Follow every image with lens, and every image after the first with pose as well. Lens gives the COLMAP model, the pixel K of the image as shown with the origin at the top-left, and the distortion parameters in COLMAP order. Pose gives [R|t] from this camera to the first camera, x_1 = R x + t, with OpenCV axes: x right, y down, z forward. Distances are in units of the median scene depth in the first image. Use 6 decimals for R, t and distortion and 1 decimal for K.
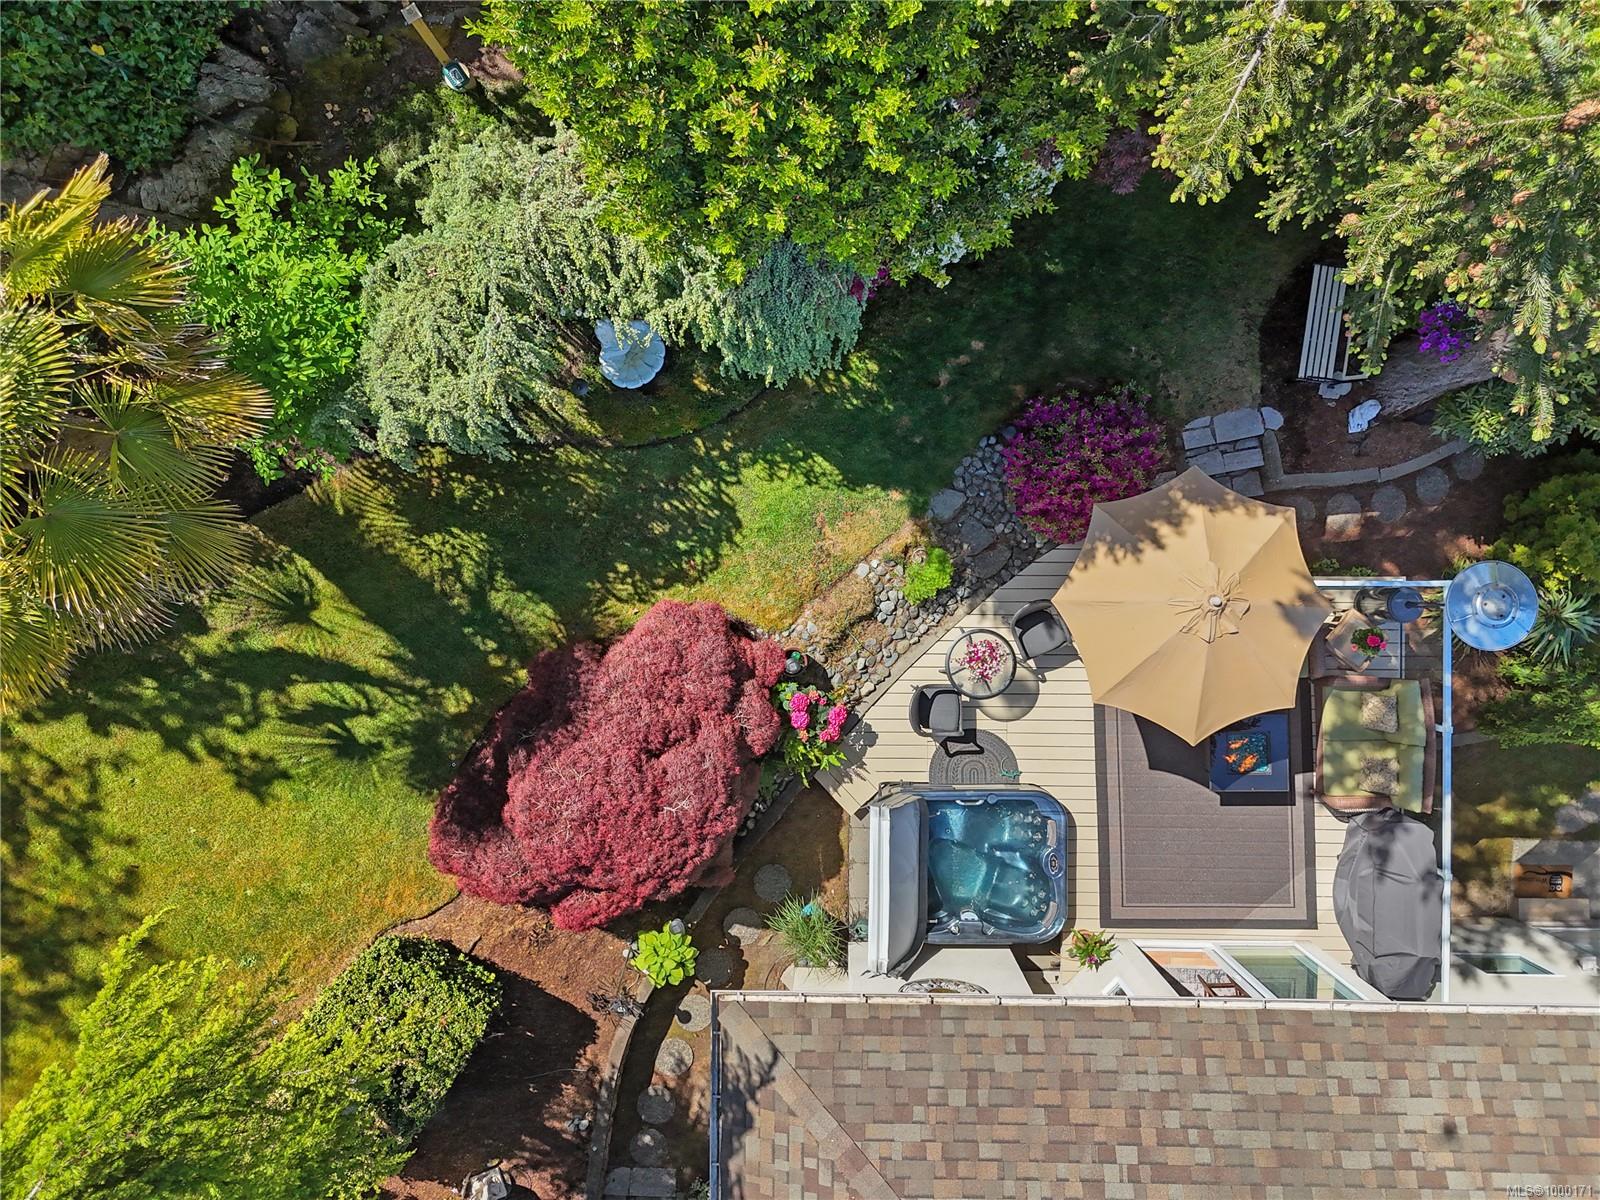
lens RADIAL K [[1162.6, 0, 800.0], [0, 1162.6, 600.0], [0, 0, 1]] dist [0.033594, -0.005646]
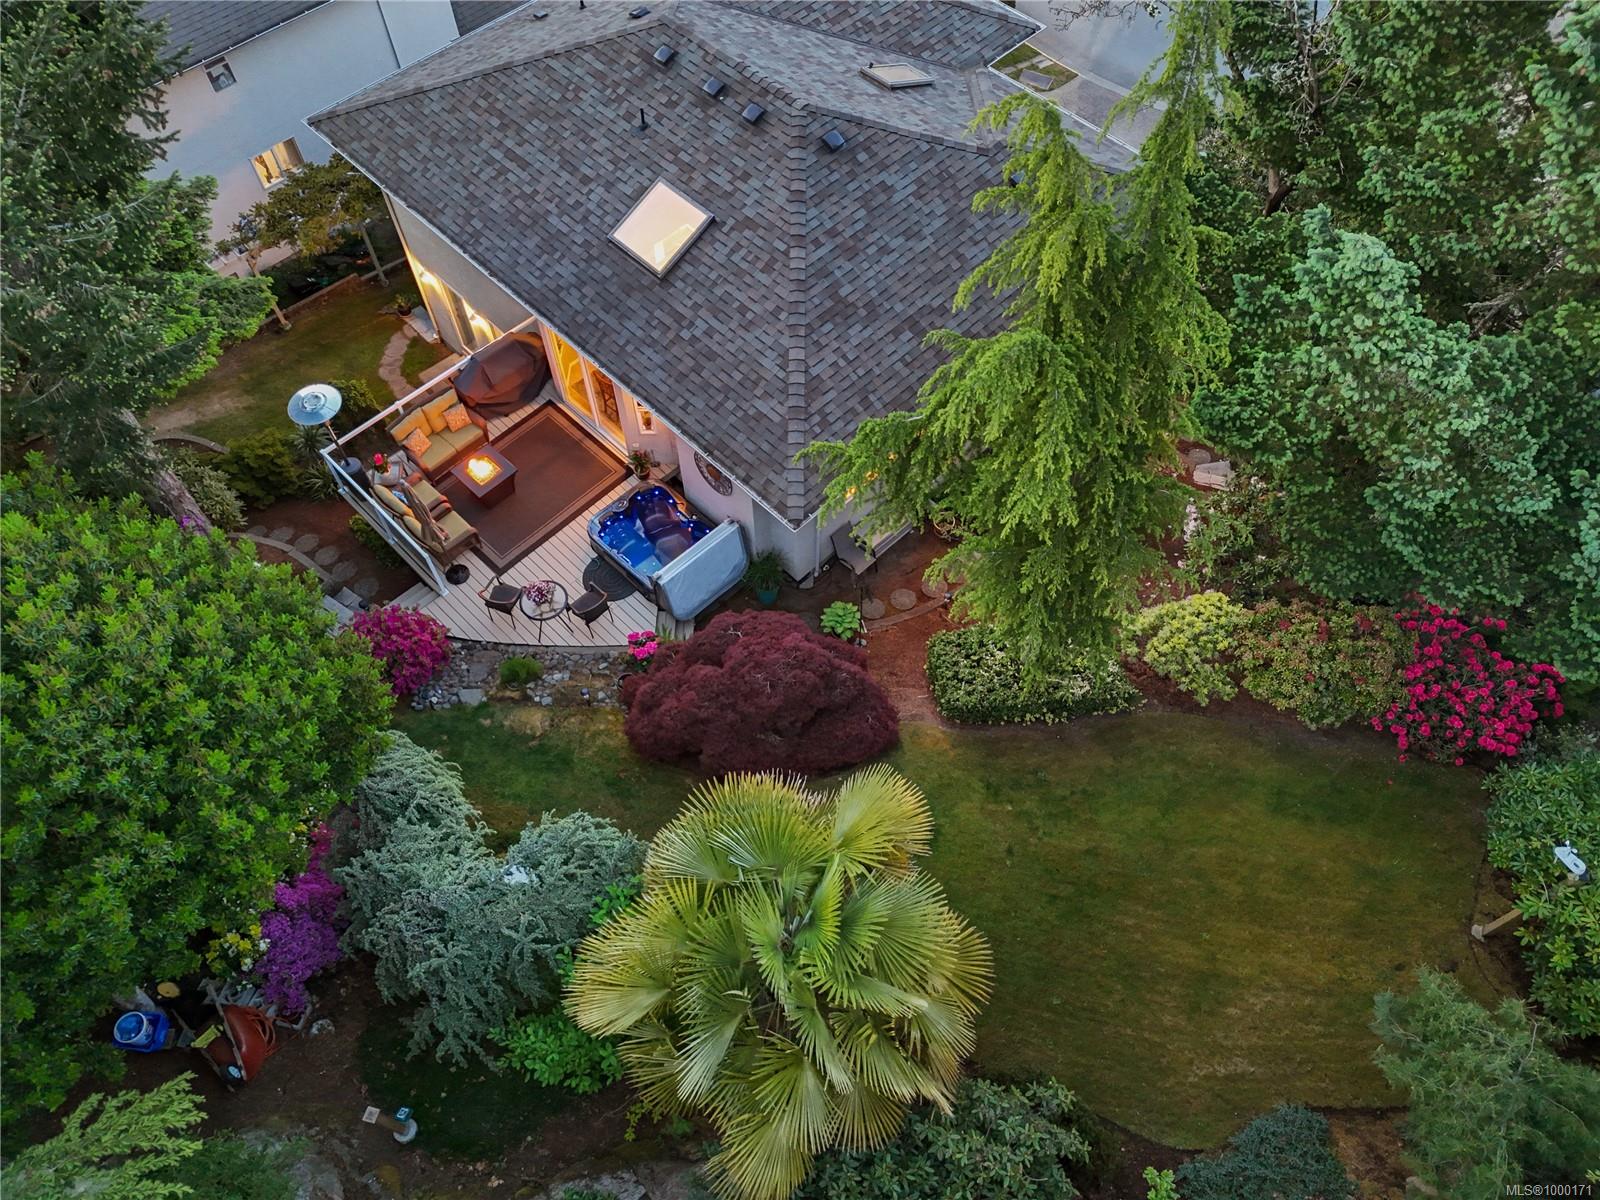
lens RADIAL K [[1122.9, 0, 824.6], [0, 1122.9, 602.5], [0, 0, 1]] dist [0.039946, -0.004727]
pose [[-0.711429, -0.589386, 0.382744, -0.720530], [0.702591, -0.608389, 0.369092, -0.247926], [0.015319, 0.531495, 0.846923, -0.227576]]
